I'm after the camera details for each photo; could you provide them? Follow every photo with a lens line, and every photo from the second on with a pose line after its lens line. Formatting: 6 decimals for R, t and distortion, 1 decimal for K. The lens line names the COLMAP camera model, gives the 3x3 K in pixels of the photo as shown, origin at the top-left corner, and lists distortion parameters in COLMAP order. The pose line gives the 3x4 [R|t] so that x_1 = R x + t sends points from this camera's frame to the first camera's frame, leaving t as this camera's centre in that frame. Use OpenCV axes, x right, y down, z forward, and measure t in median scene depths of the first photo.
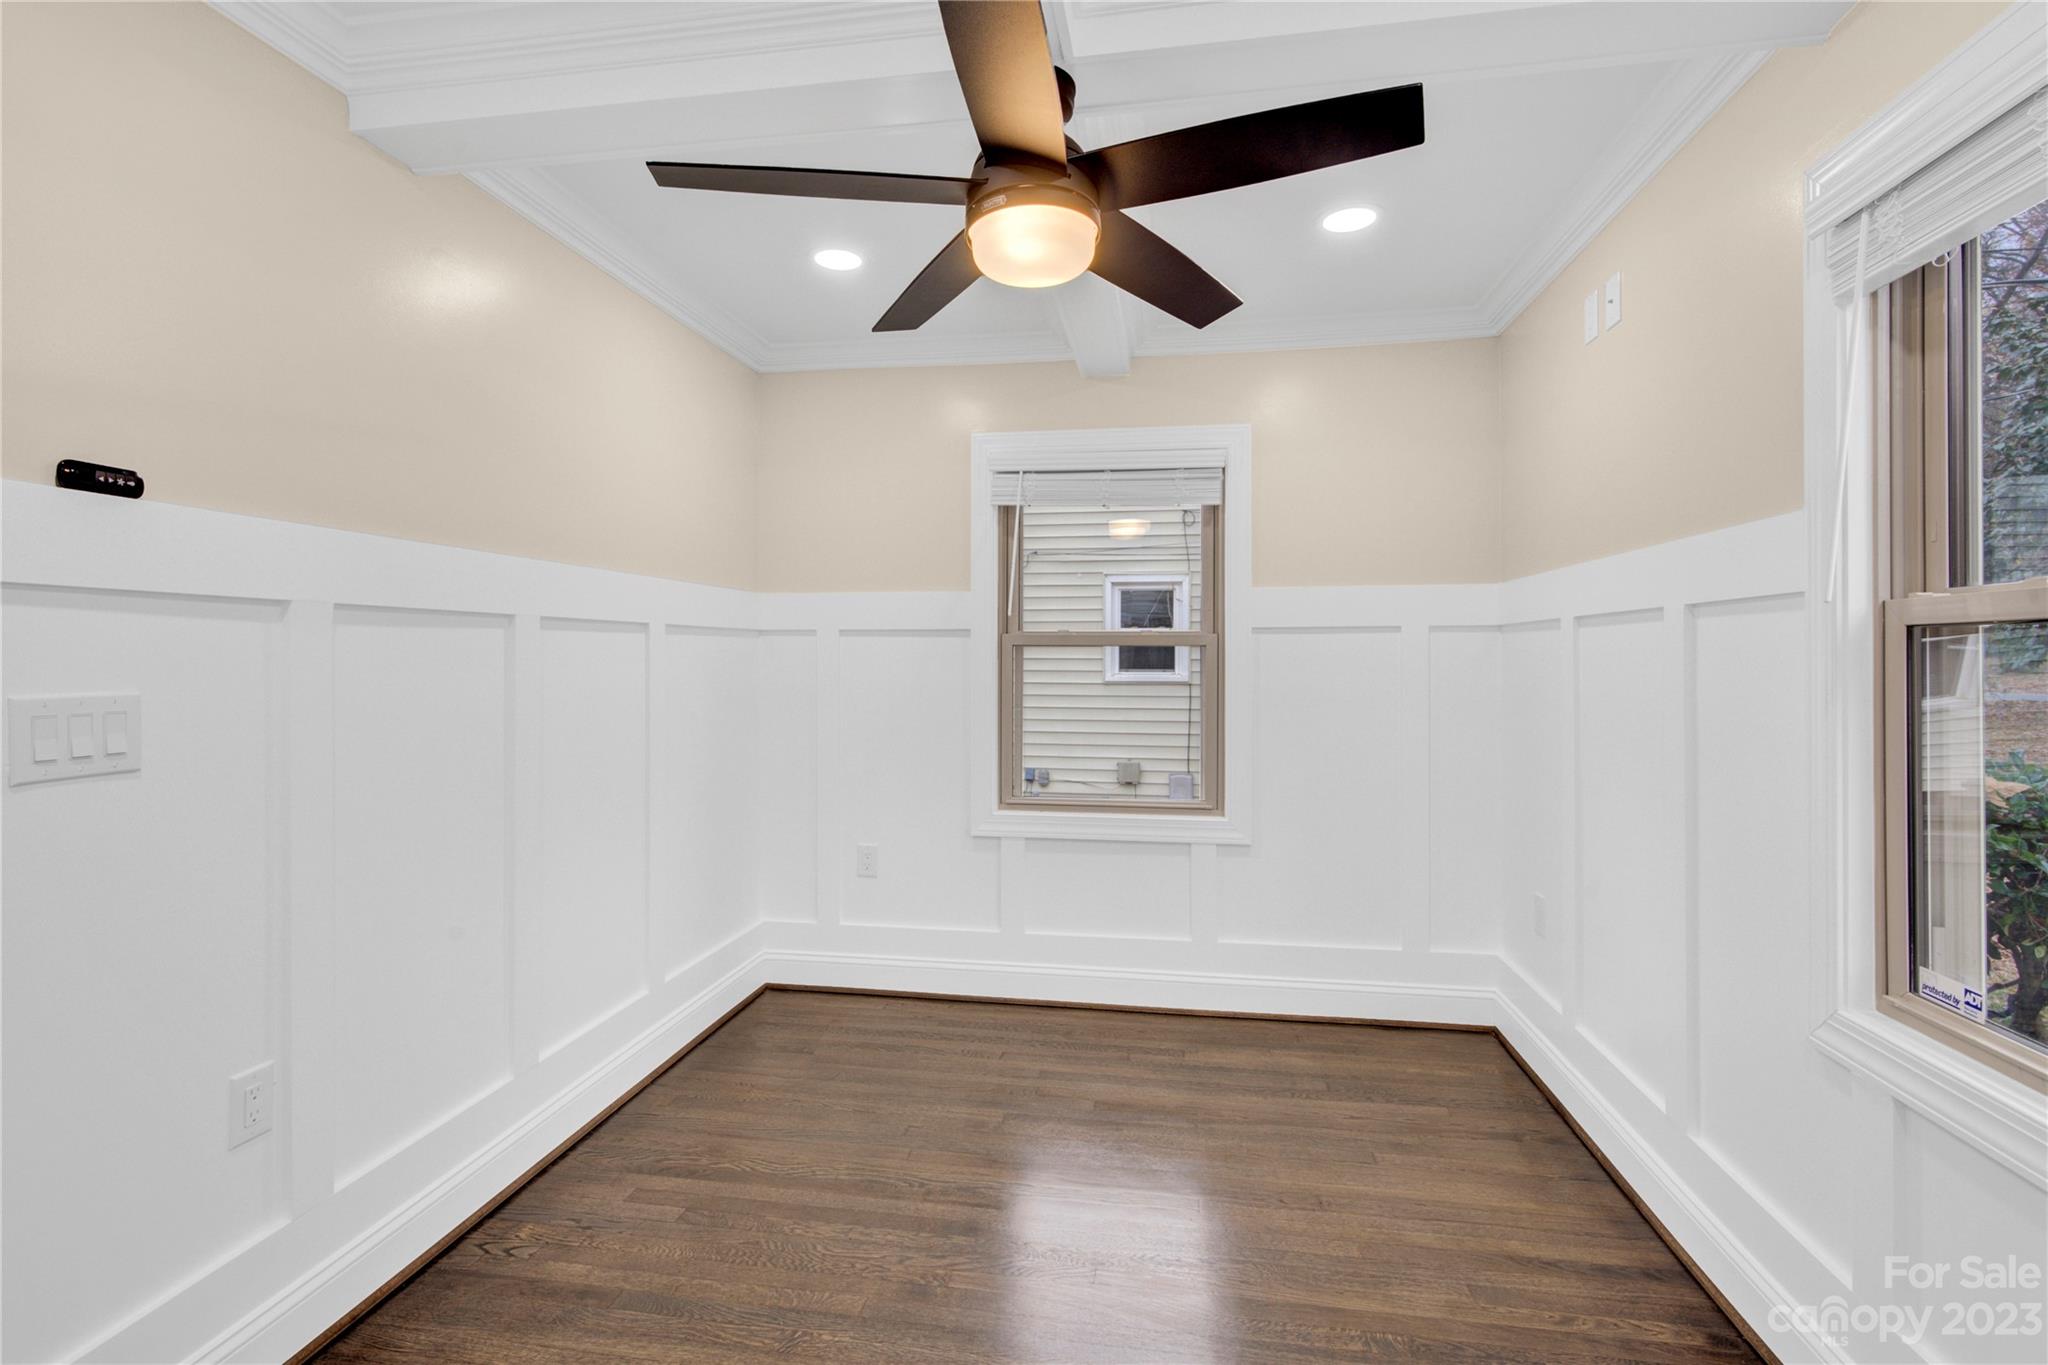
lens RADIAL K [[963.9, 0, 1017.7], [0, 963.9, 669.4], [0, 0, 1]] dist [-0.004474, 0.002420]
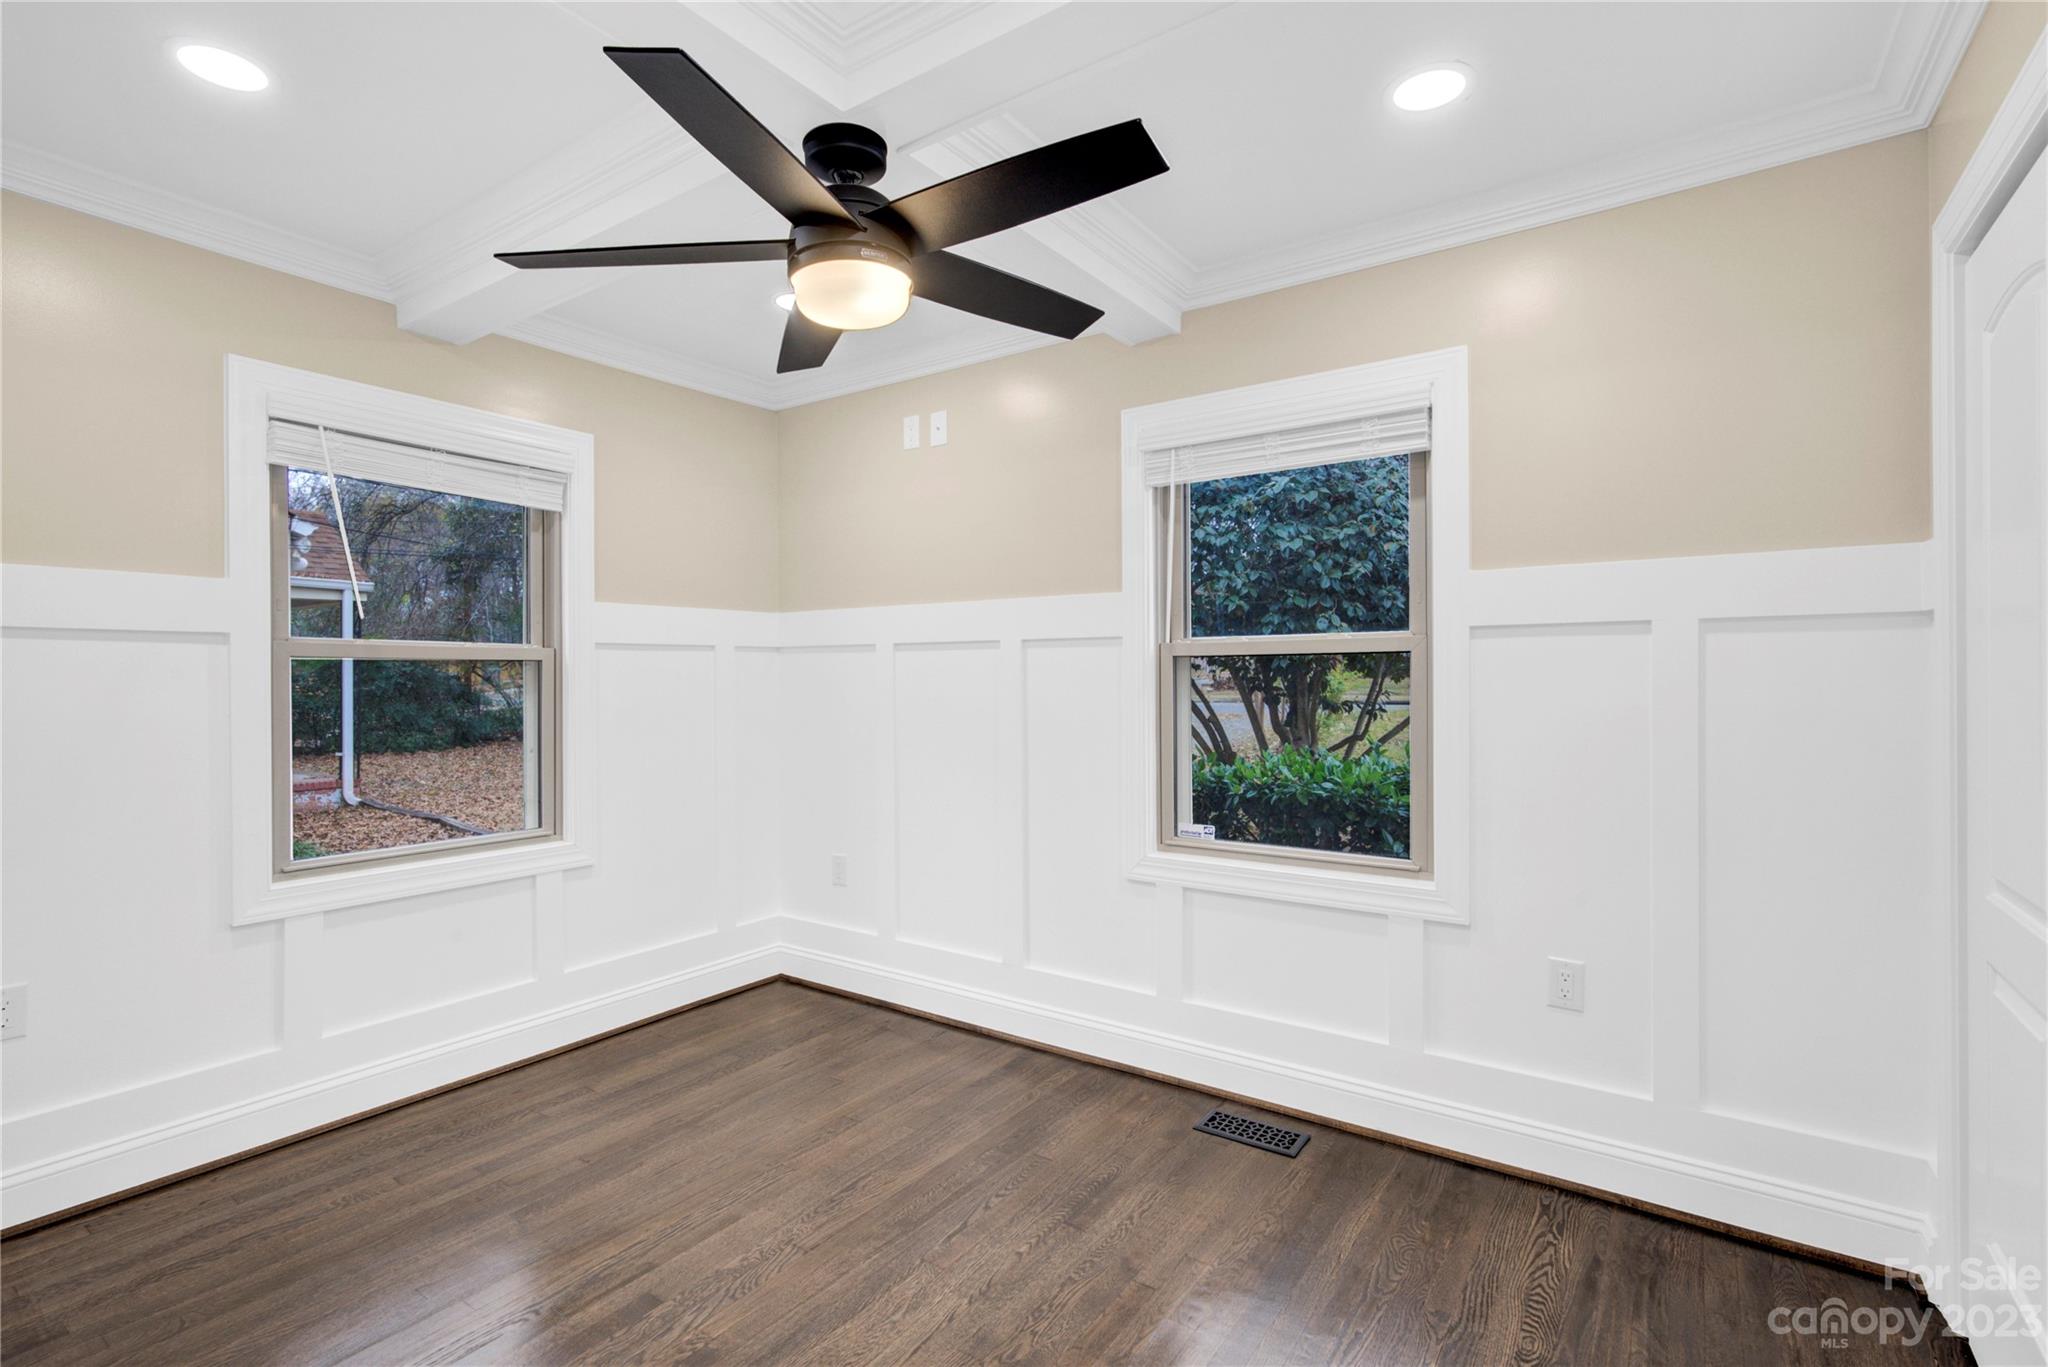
lens RADIAL K [[963.9, 0, 1017.9], [0, 963.9, 681.1], [0, 0, 1]] dist [-0.004474, 0.002420]
pose [[0.424529, -0.005631, 0.905397, -0.516477], [0.014769, 0.999891, -0.000706, 0.002748], [-0.905294, 0.013671, 0.424565, 0.210695]]
